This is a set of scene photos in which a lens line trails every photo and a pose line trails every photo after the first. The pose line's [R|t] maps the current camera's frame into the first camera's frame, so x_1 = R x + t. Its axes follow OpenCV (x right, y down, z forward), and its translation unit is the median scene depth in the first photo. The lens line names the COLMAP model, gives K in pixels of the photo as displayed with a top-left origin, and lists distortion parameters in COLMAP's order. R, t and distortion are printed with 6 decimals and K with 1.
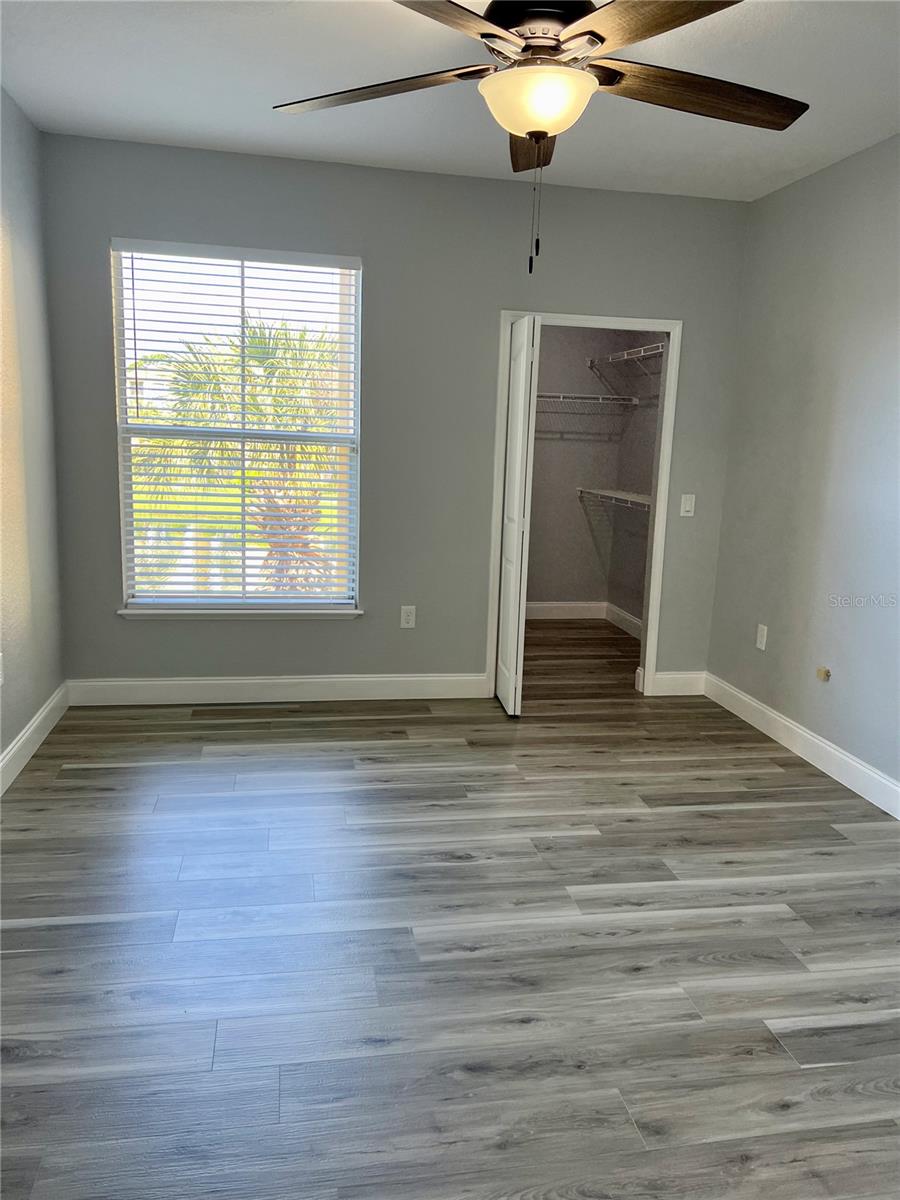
lens RADIAL K [[903.1, 0, 451.2], [0, 903.1, 607.2], [0, 0, 1]] dist [0.063950, -0.078913]
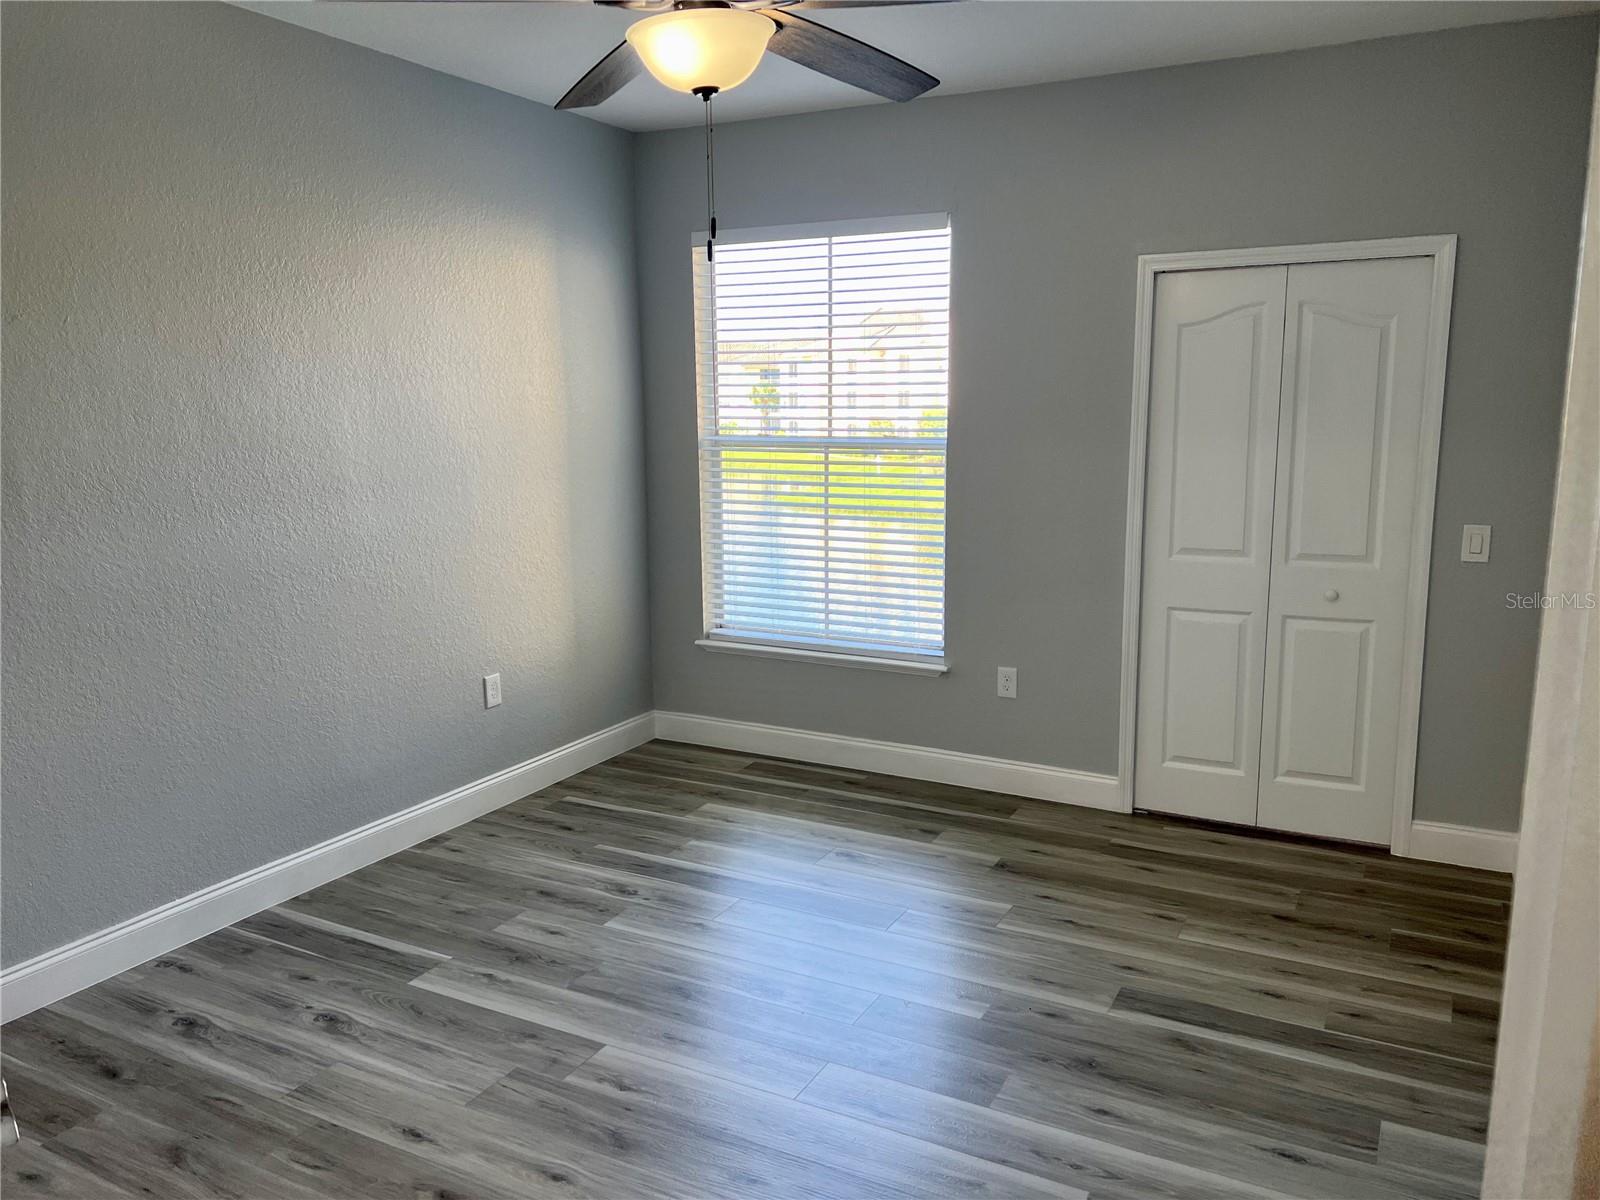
lens RADIAL K [[1204.1, 0, 792.6], [0, 1204.1, 608.6], [0, 0, 1]] dist [0.063950, -0.078913]
pose [[0.777886, 0.067526, -0.624766, 0.473597], [-0.082490, 0.996579, 0.005005, -0.043781], [0.622967, 0.047644, 0.780796, 0.129709]]
